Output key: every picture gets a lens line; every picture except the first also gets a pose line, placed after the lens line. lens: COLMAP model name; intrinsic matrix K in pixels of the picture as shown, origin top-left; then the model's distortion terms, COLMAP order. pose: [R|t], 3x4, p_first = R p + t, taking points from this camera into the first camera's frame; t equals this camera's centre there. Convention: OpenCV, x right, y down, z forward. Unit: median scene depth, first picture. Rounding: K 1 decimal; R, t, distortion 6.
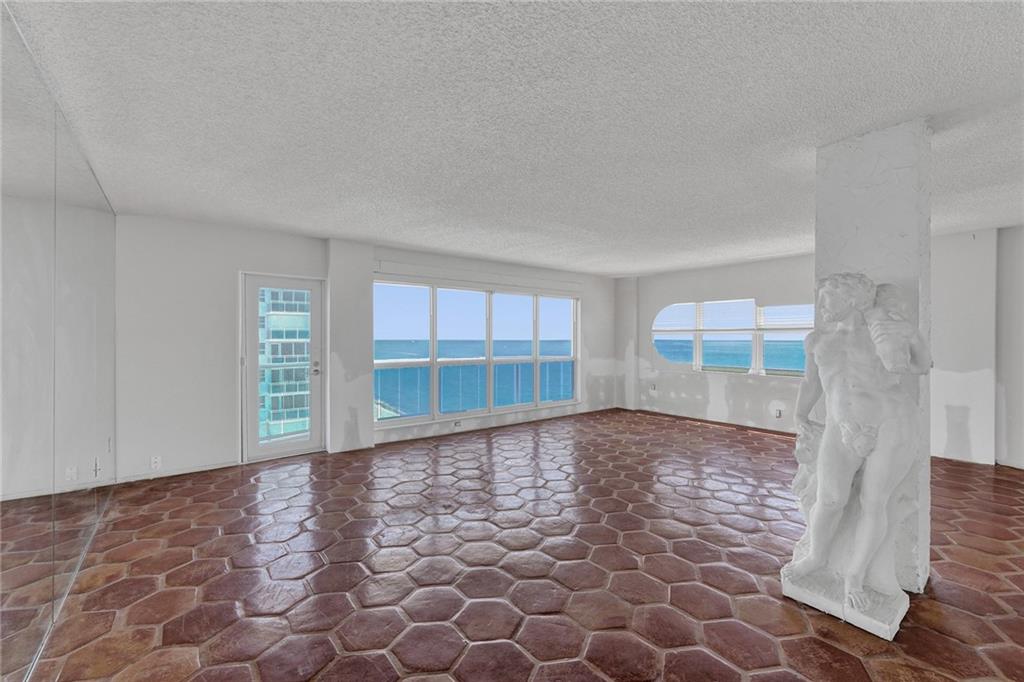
lens RADIAL K [[431.7, 0, 514.6], [0, 431.7, 338.5], [0, 0, 1]] dist [-0.000356, 0.000238]
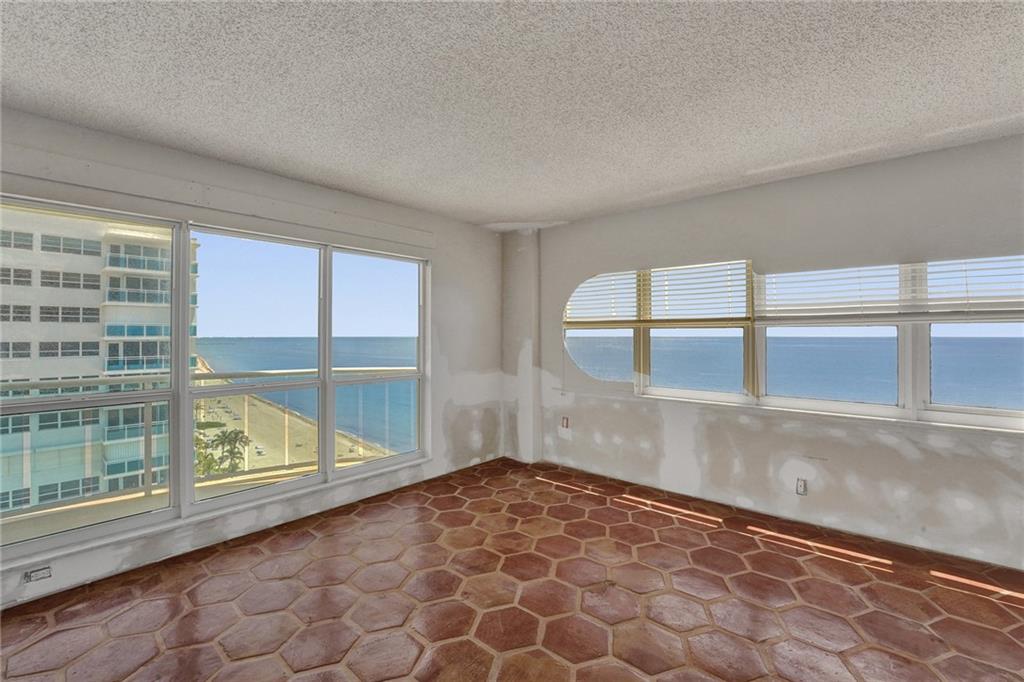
lens RADIAL K [[431.7, 0, 514.9], [0, 431.7, 334.8], [0, 0, 1]] dist [-0.000356, 0.000238]
pose [[0.985731, -0.002168, 0.168313, 0.161935], [0.002195, 0.999998, 0.000030, -0.002115], [-0.168313, 0.000340, 0.985734, 0.453618]]
